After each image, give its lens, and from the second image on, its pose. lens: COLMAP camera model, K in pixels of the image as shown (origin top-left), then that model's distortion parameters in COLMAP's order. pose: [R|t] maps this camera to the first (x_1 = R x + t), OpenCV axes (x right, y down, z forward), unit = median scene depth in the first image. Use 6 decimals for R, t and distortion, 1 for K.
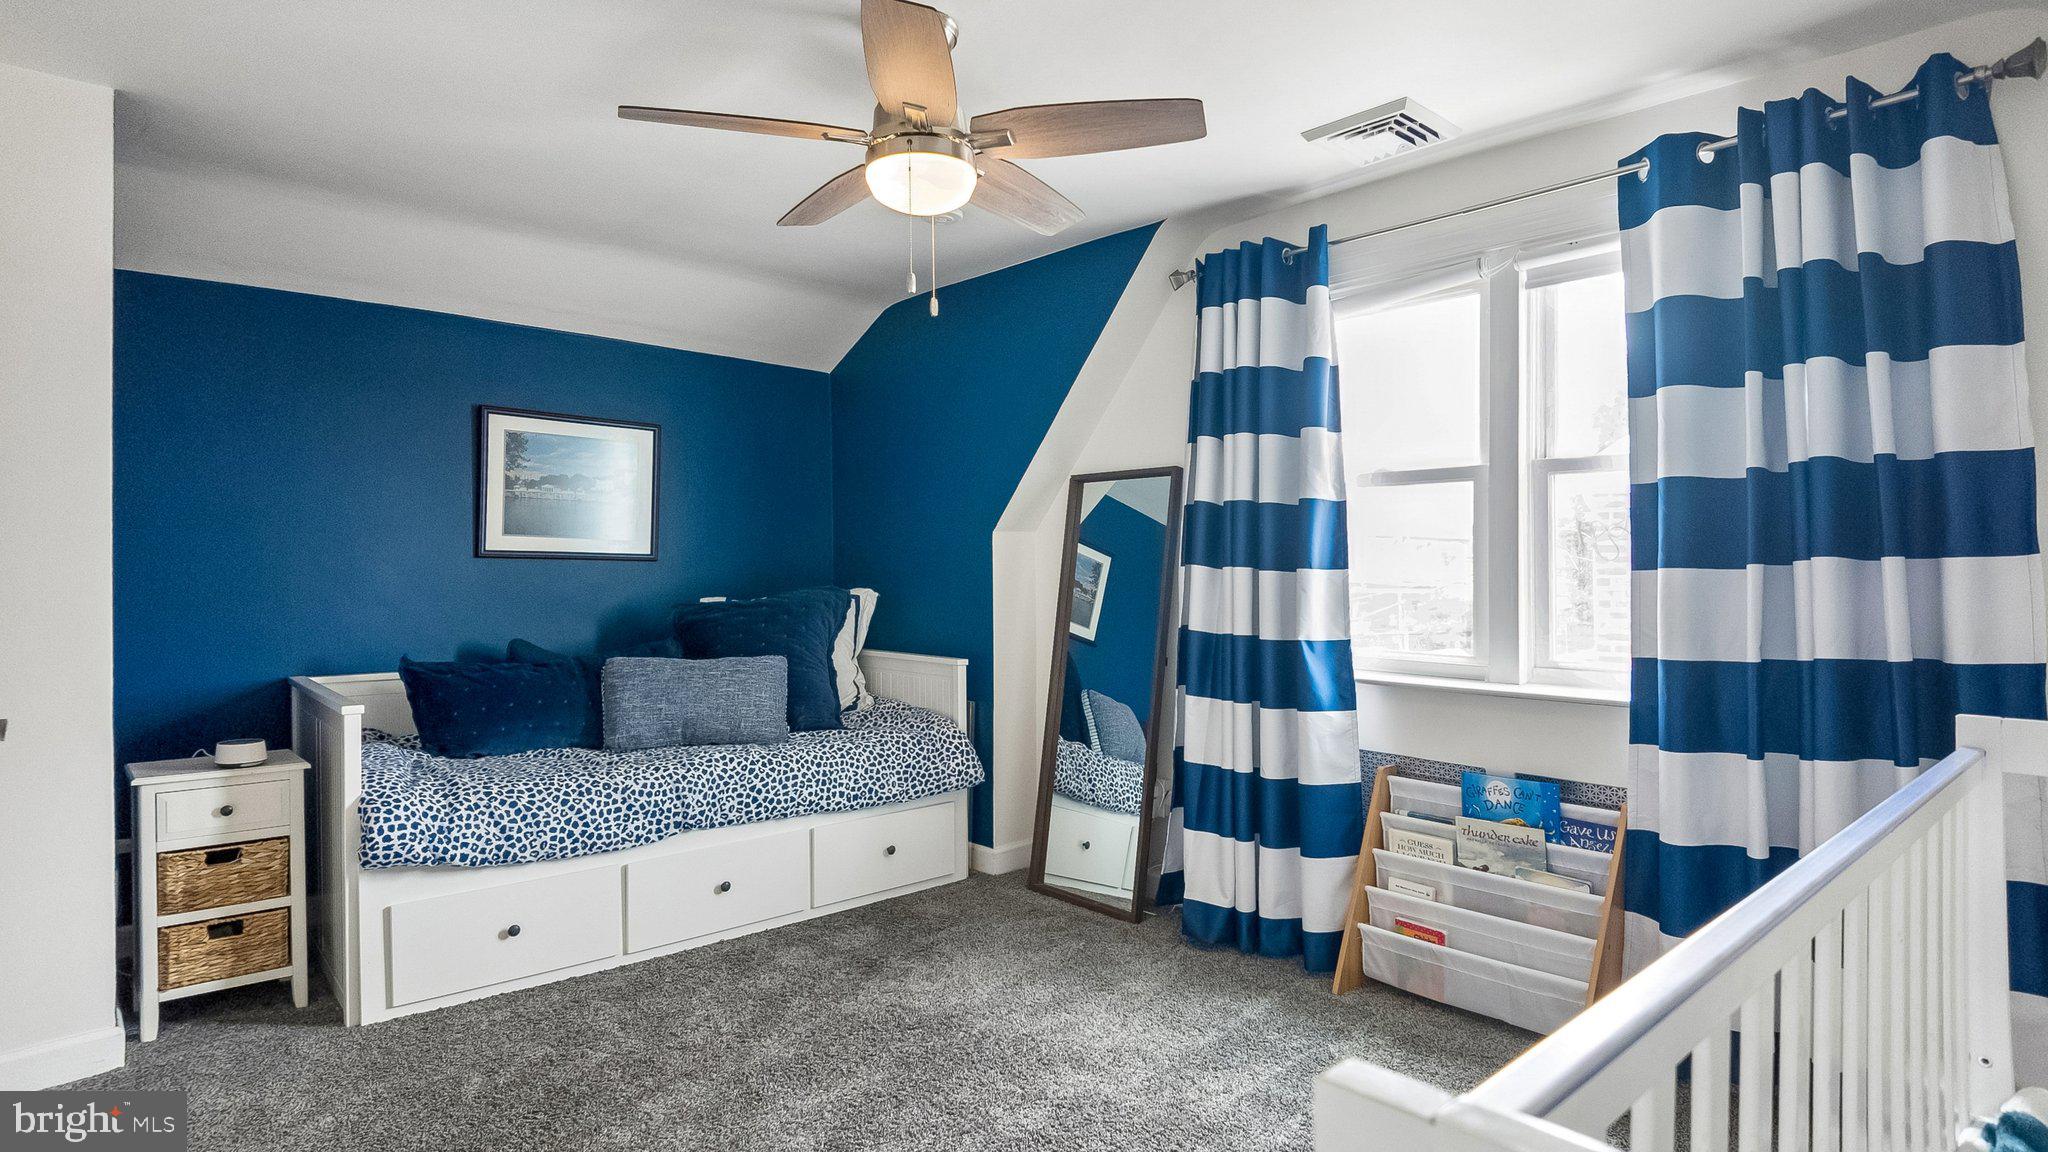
lens RADIAL K [[1077.9, 0, 1018.8], [0, 1077.9, 577.3], [0, 0, 1]] dist [-0.018483, -0.022126]
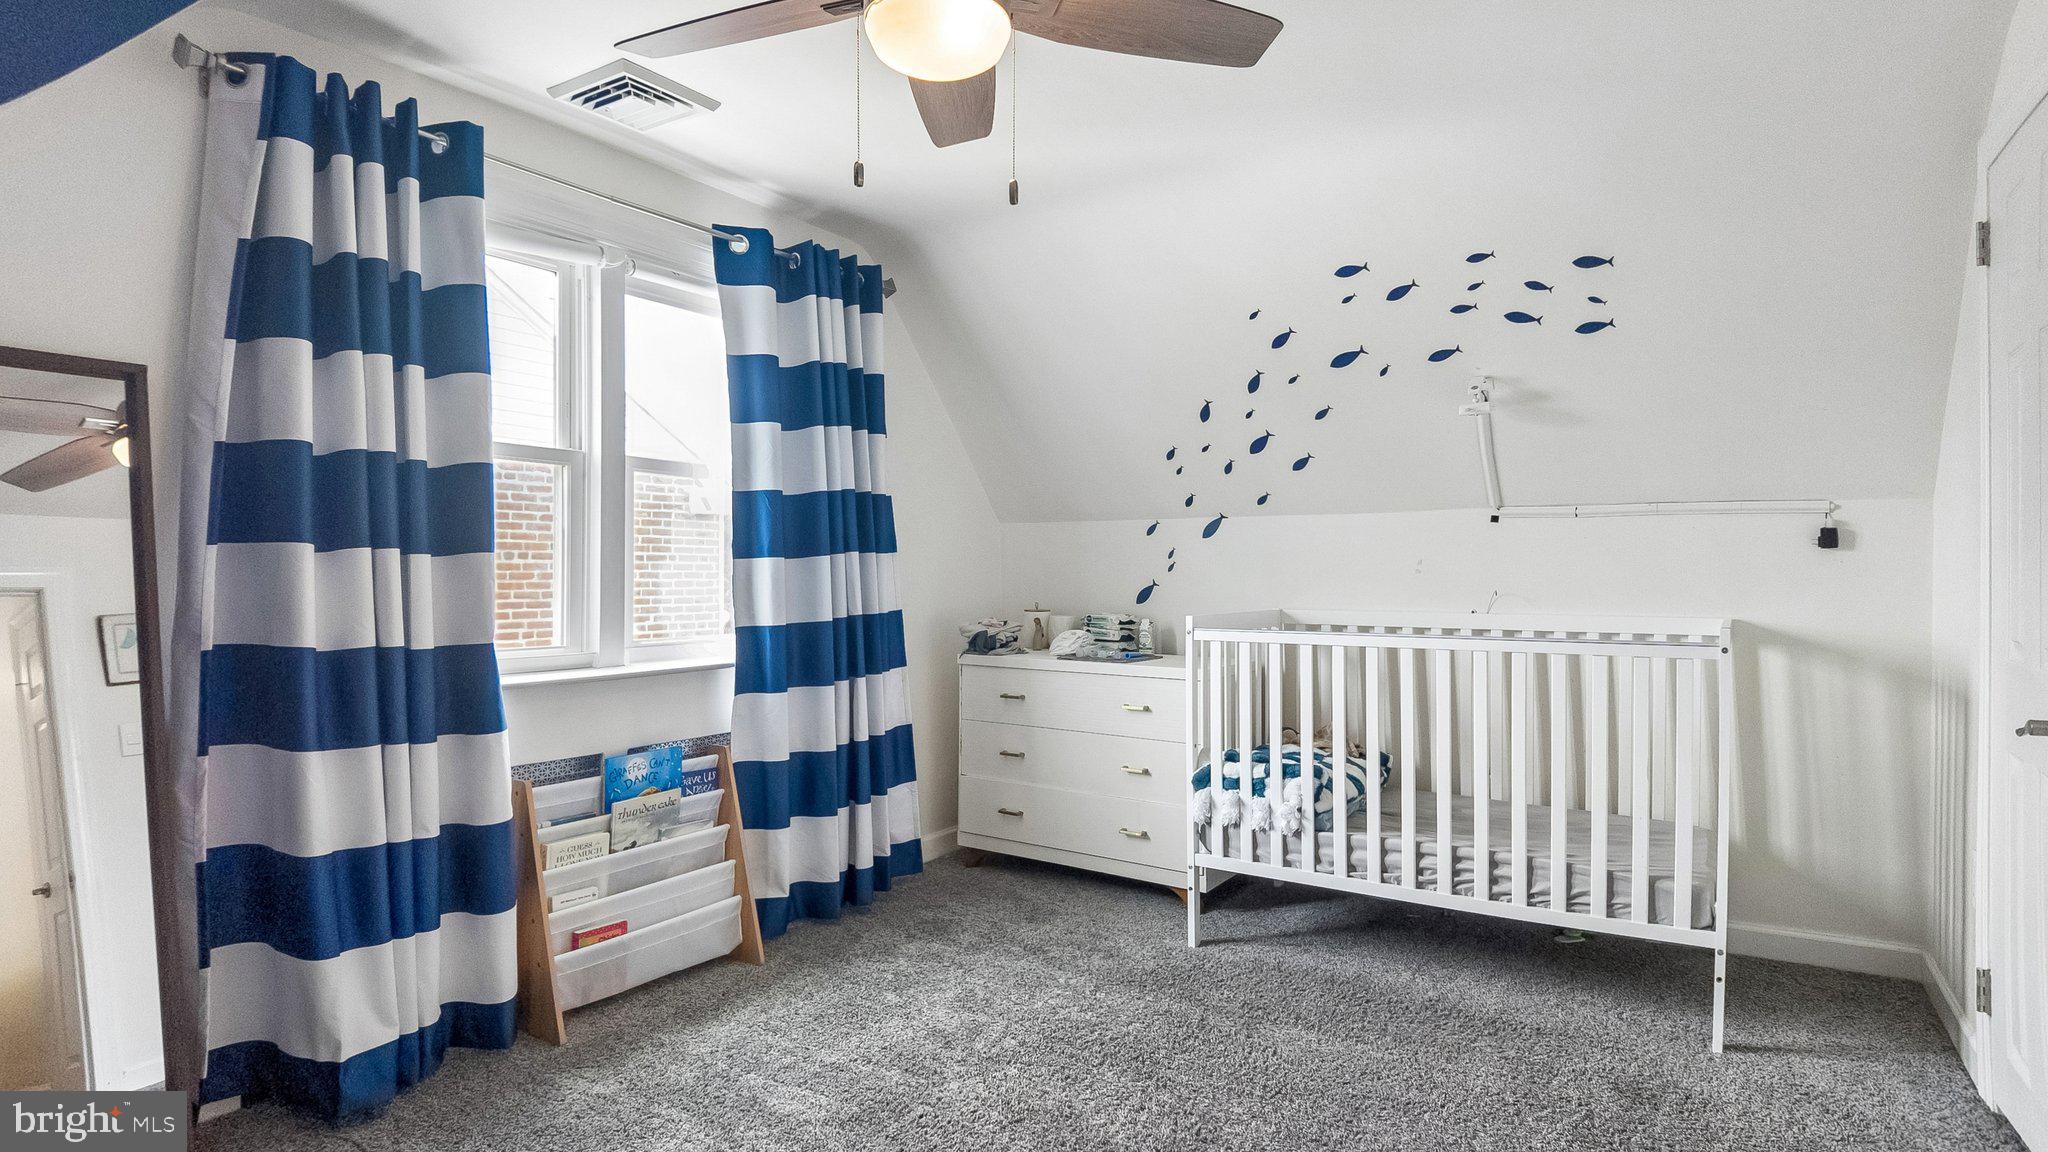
lens RADIAL K [[1077.9, 0, 1018.1], [0, 1077.9, 568.2], [0, 0, 1]] dist [-0.018483, -0.022126]
pose [[-0.284342, -0.006573, 0.958700, -0.682362], [0.000344, 0.999976, 0.006958, -0.003530], [-0.958723, 0.002308, -0.284333, 0.958837]]
